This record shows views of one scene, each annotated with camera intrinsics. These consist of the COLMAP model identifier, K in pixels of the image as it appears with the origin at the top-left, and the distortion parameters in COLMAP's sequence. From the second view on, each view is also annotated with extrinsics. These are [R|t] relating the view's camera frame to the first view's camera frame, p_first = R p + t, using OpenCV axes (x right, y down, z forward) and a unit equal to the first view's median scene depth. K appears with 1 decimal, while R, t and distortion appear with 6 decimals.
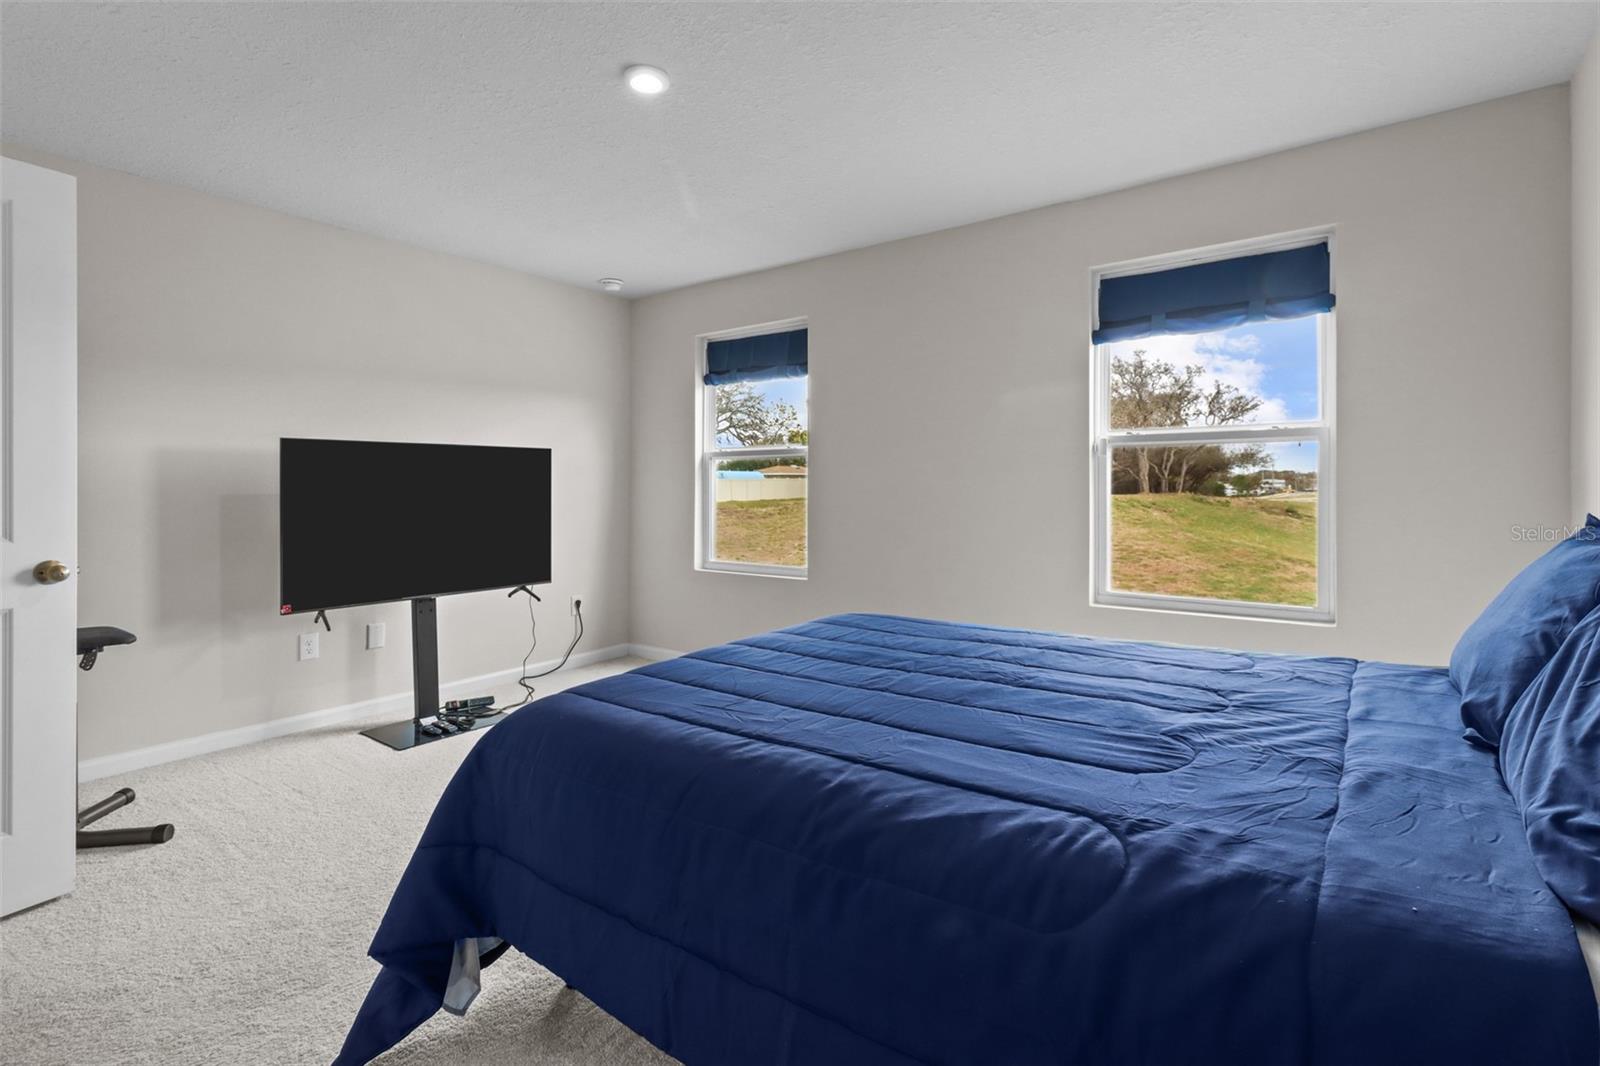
lens RADIAL K [[748.7, 0, 775.6], [0, 748.7, 488.1], [0, 0, 1]] dist [-0.002251, 0.001453]
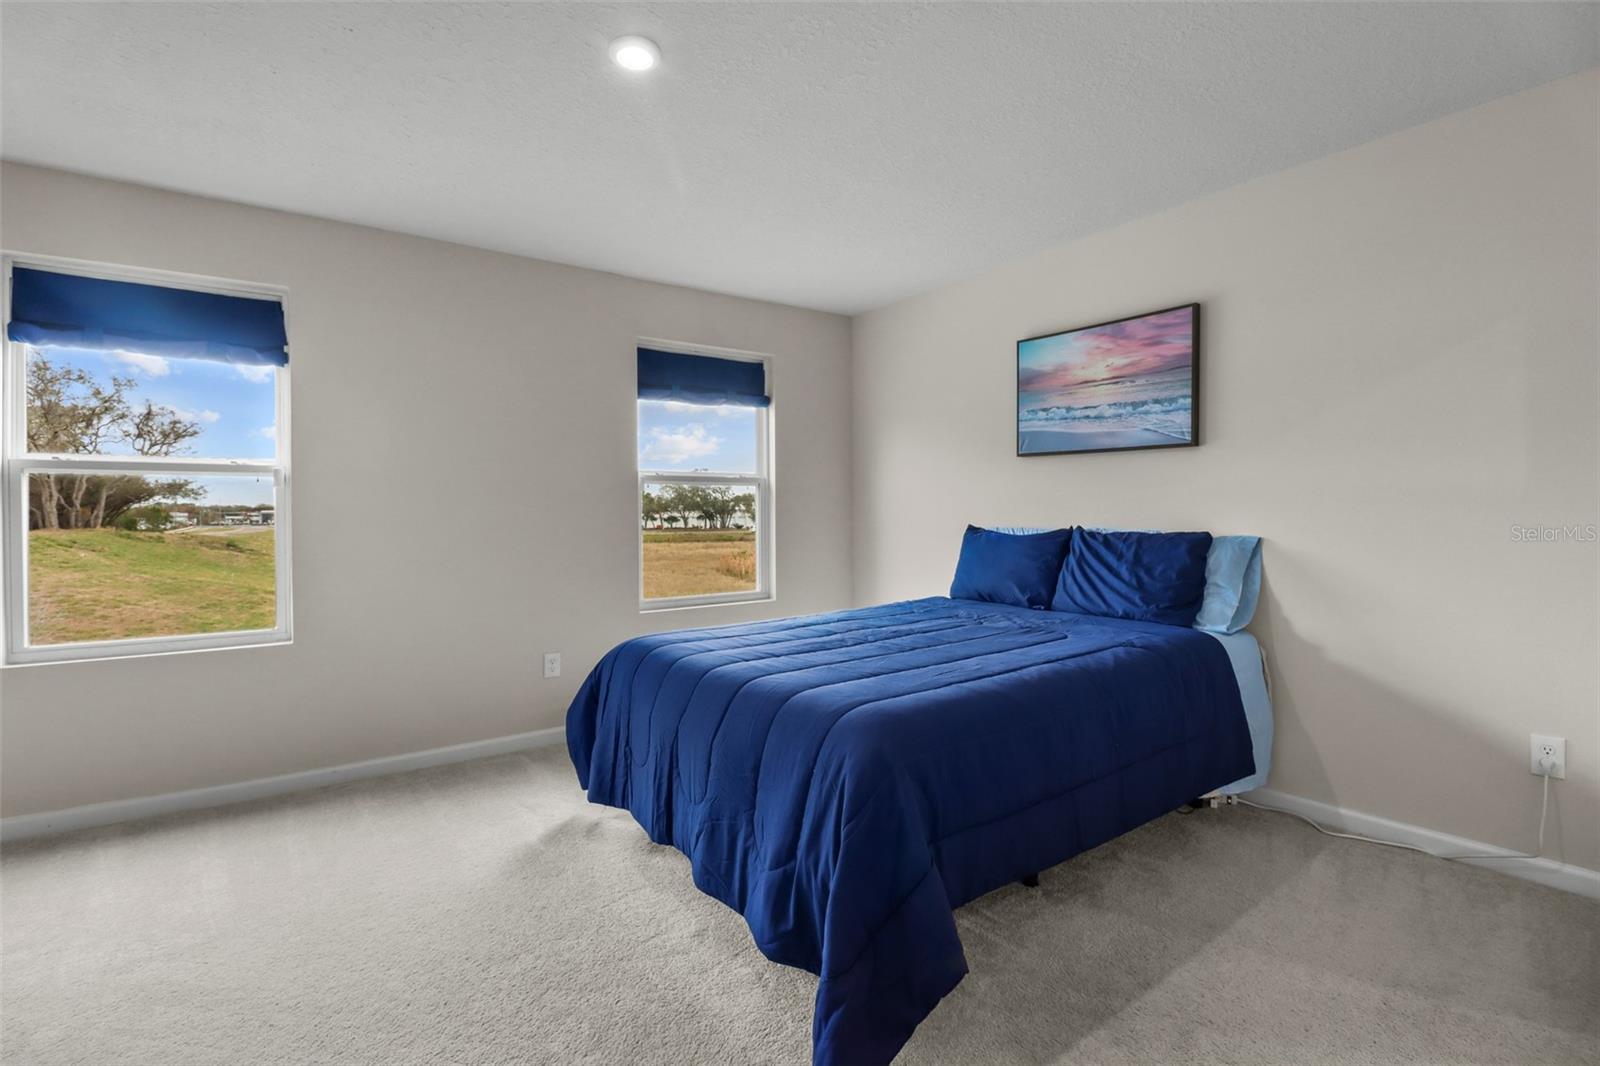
lens RADIAL K [[748.7, 0, 796.3], [0, 748.7, 519.6], [0, 0, 1]] dist [-0.002251, 0.001453]
pose [[0.295569, -0.004448, 0.955311, -0.458982], [0.006846, 0.999973, 0.002538, 0.001907], [-0.955297, 0.005790, 0.295591, 0.269151]]
